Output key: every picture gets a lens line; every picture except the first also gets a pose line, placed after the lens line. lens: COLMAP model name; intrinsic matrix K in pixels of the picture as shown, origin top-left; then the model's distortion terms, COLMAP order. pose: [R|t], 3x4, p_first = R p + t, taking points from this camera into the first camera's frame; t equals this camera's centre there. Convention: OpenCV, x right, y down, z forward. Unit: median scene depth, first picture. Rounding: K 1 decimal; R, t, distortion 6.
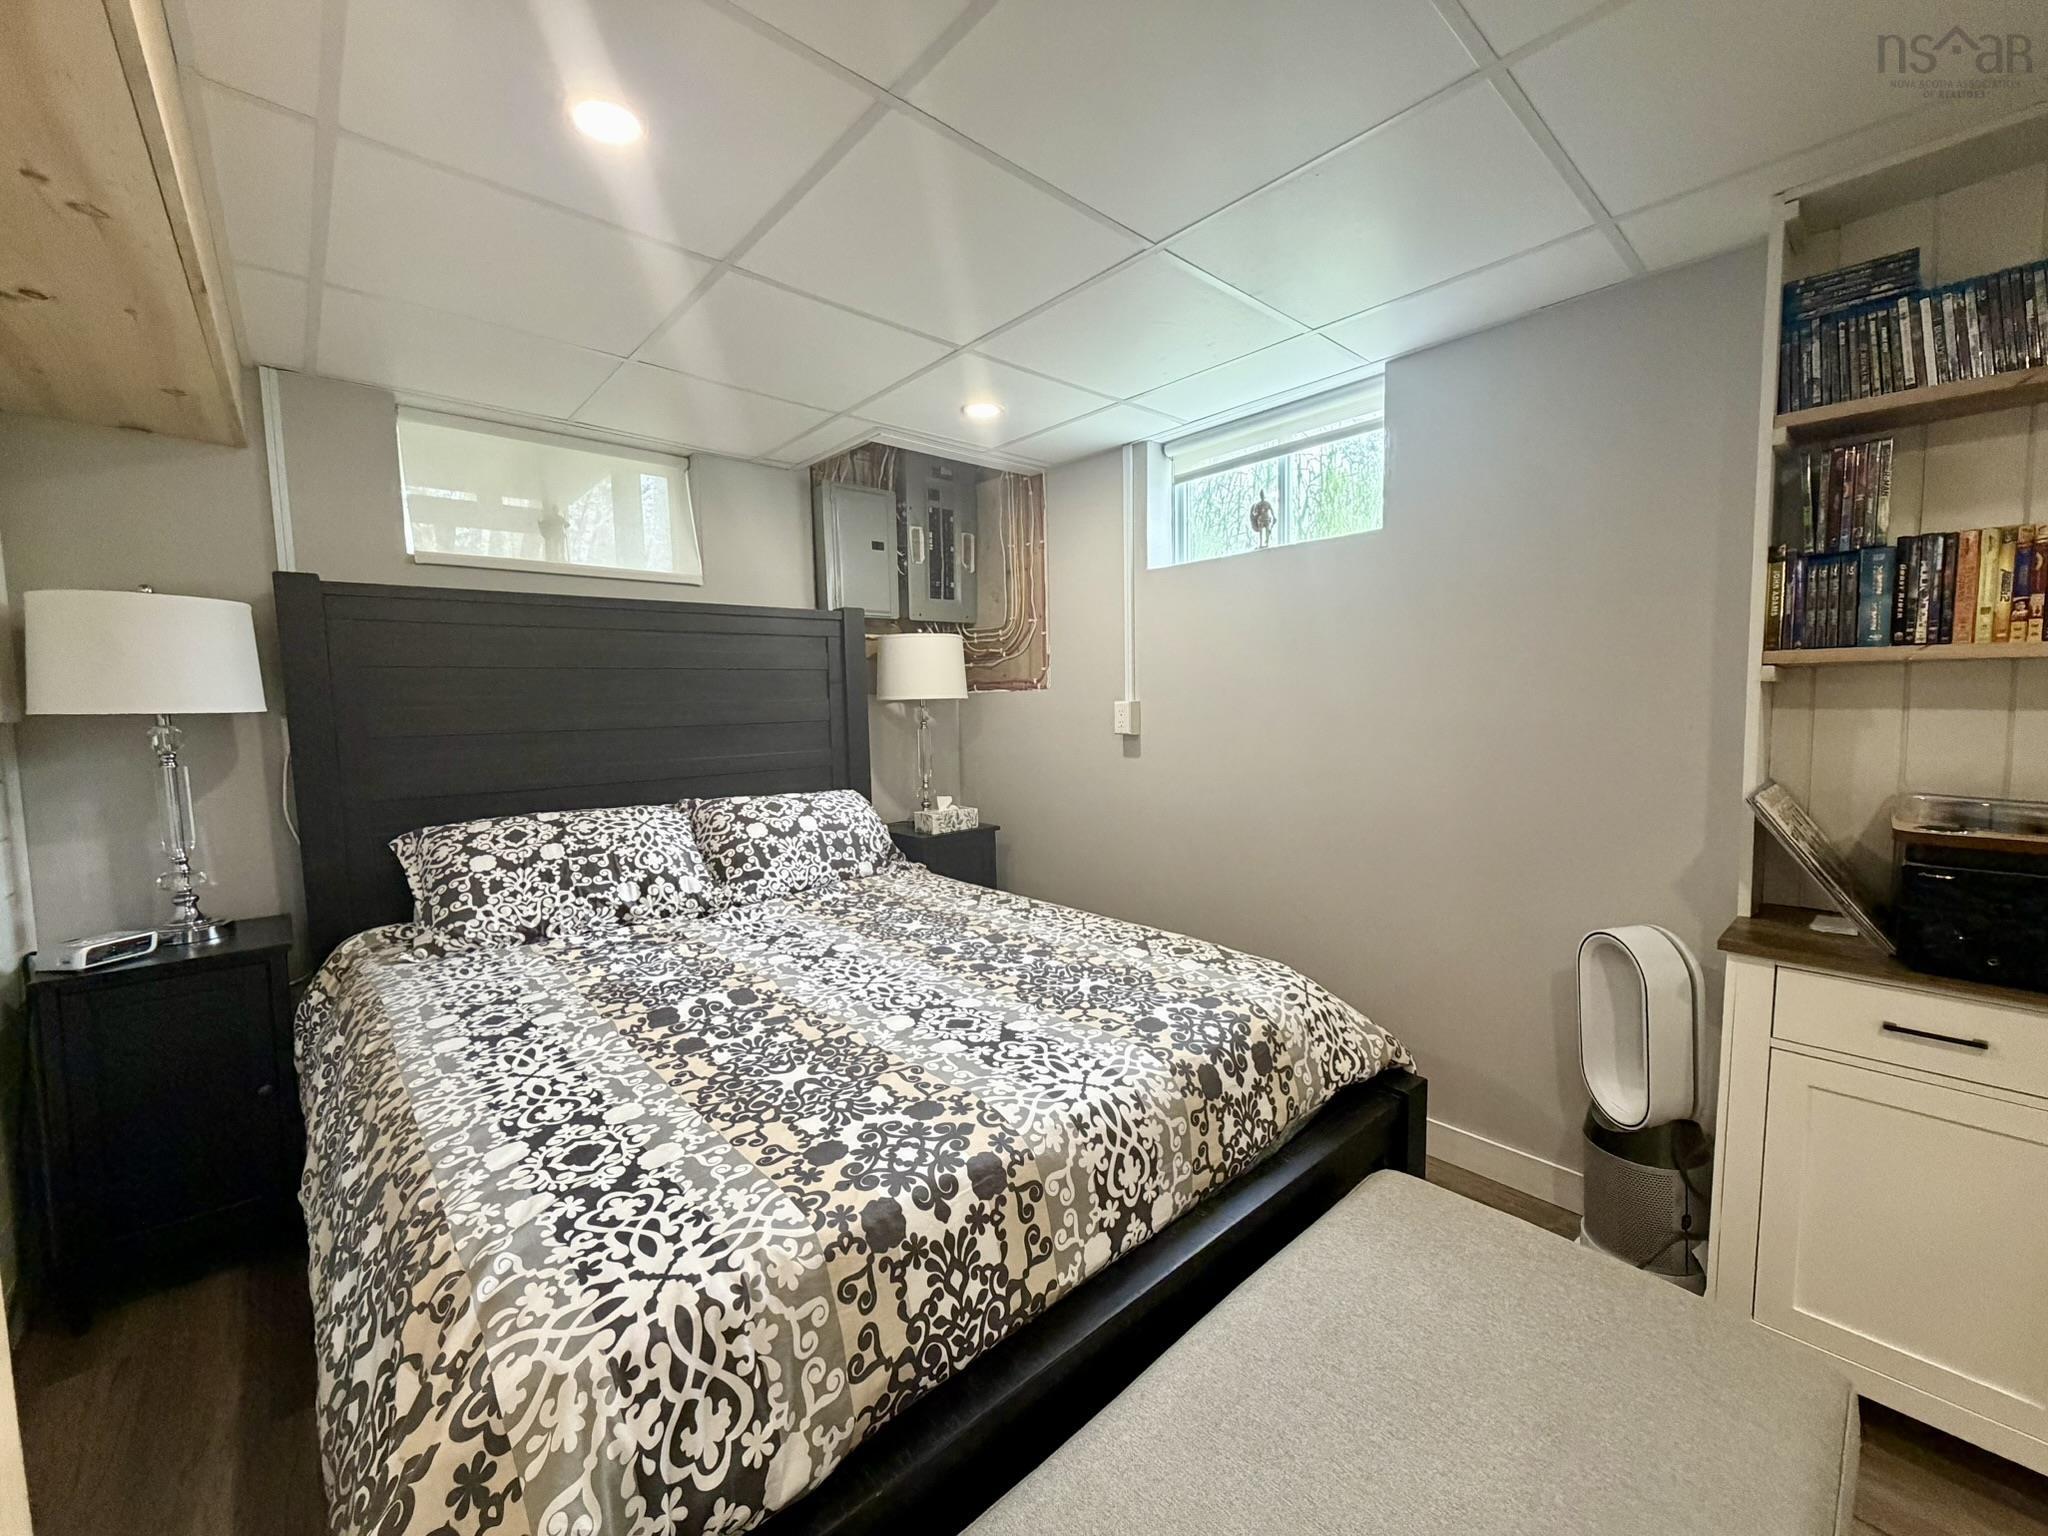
lens RADIAL K [[812.6, 0, 1024.8], [0, 812.6, 762.8], [0, 0, 1]] dist [0.000504, 0.000022]
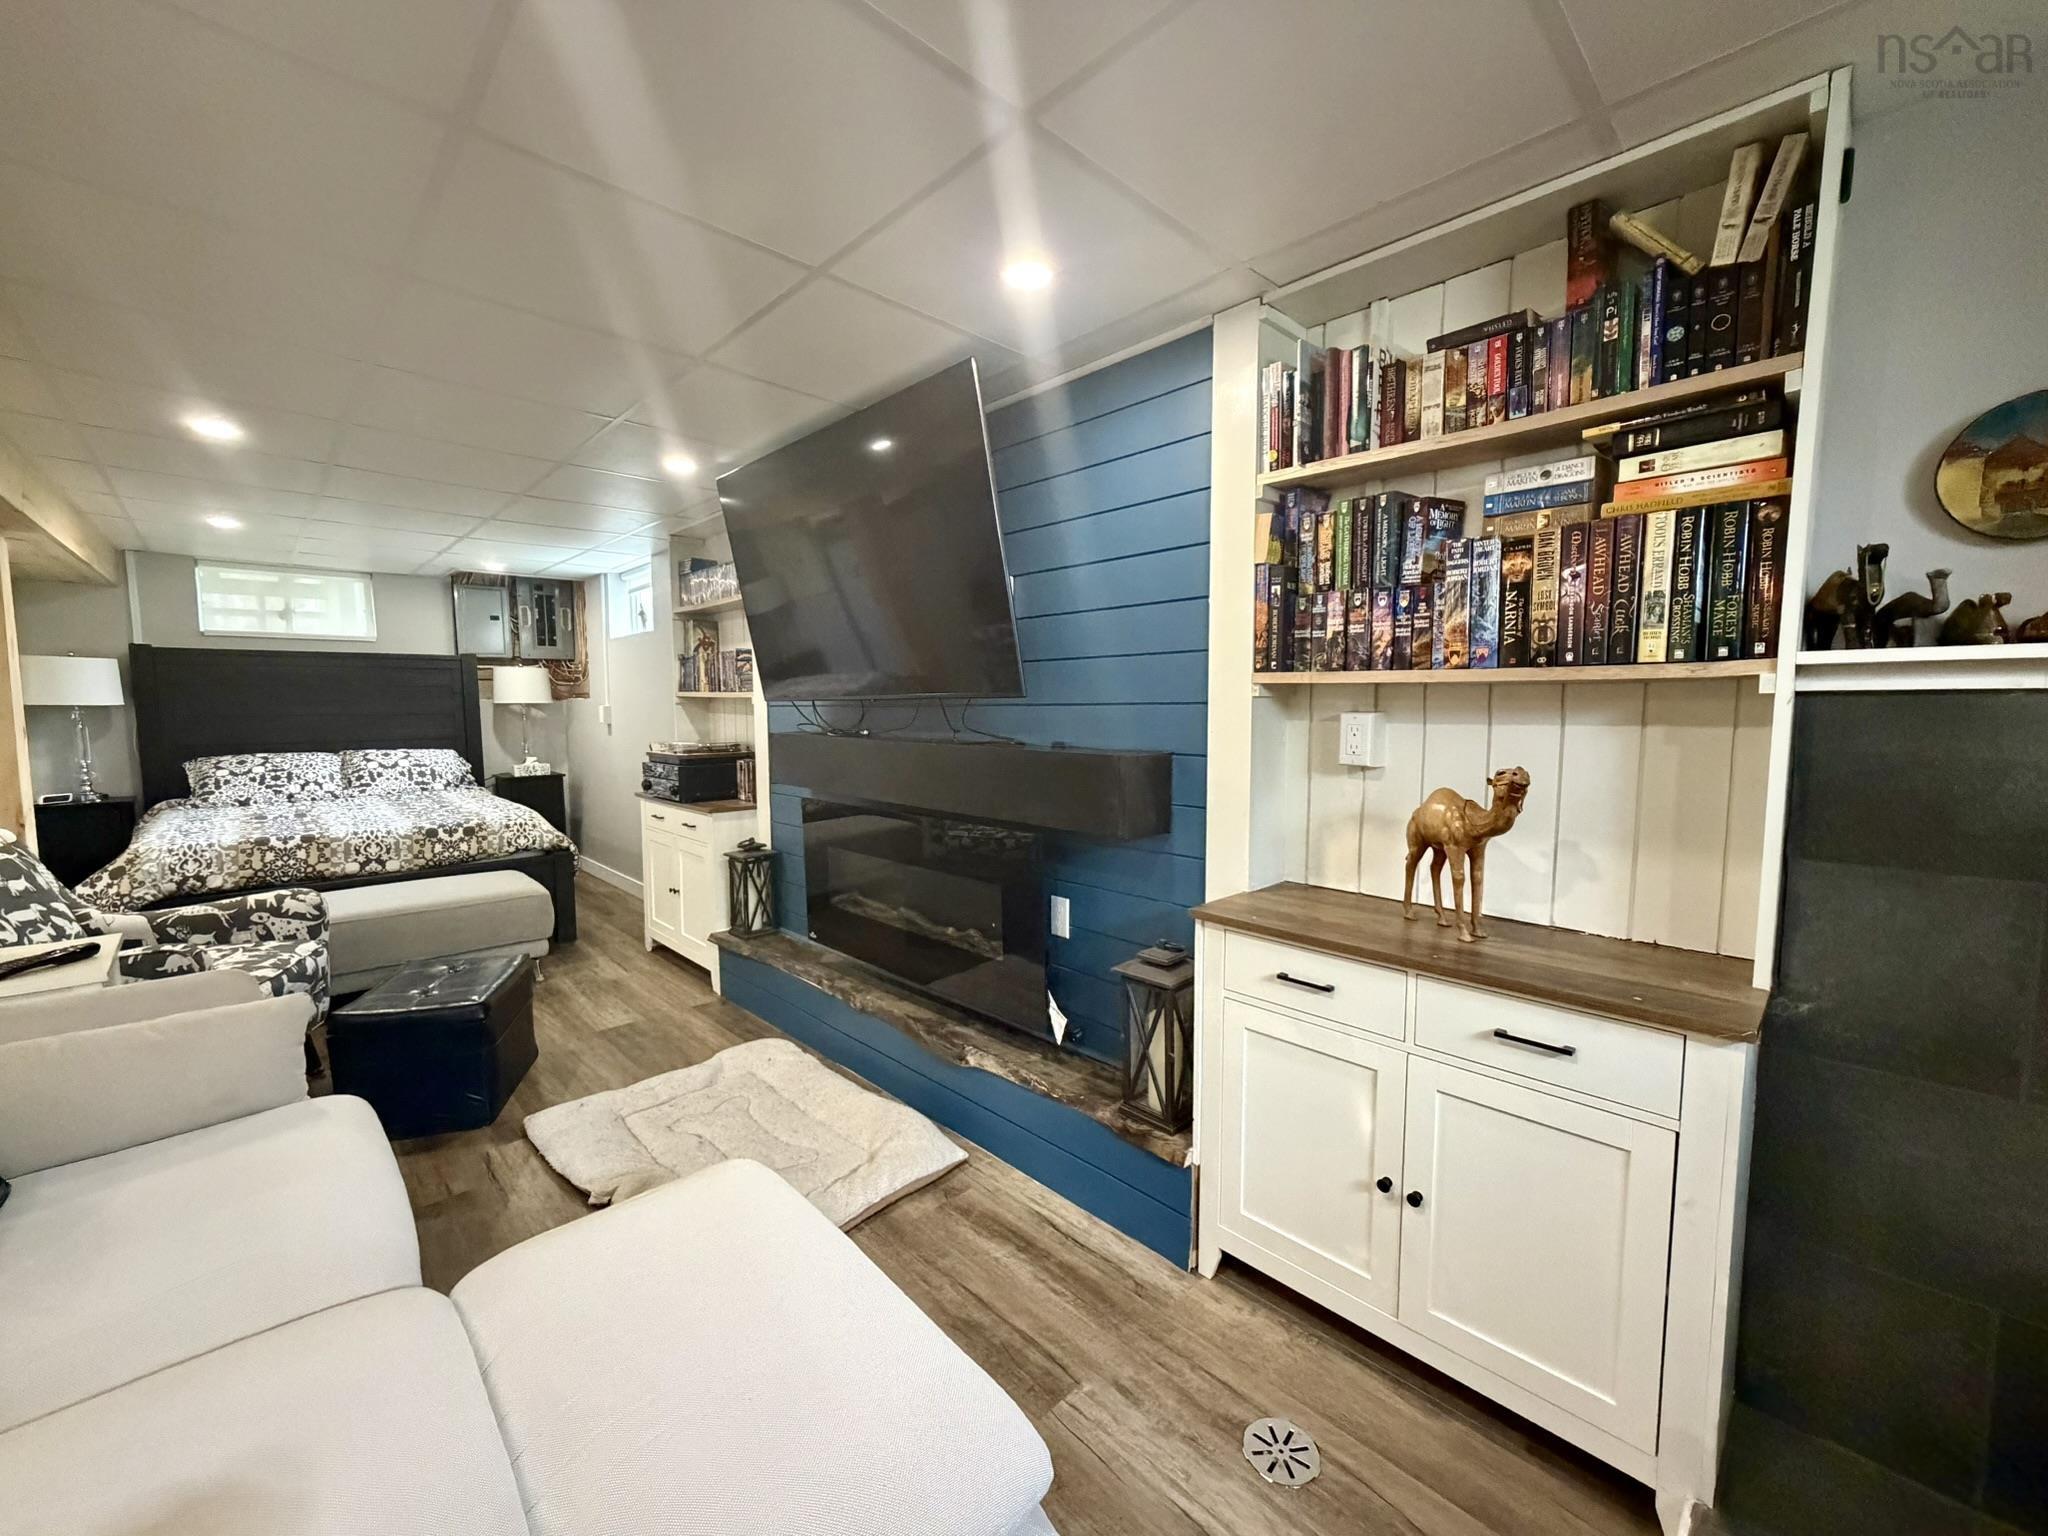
lens RADIAL K [[812.6, 0, 1018.7], [0, 812.6, 760.9], [0, 0, 1]] dist [0.000504, 0.000022]
pose [[0.999380, 0.014438, 0.032113, 1.370021], [-0.014276, 0.999884, -0.005268, 0.064412], [-0.032185, 0.004806, 0.999470, -1.241535]]
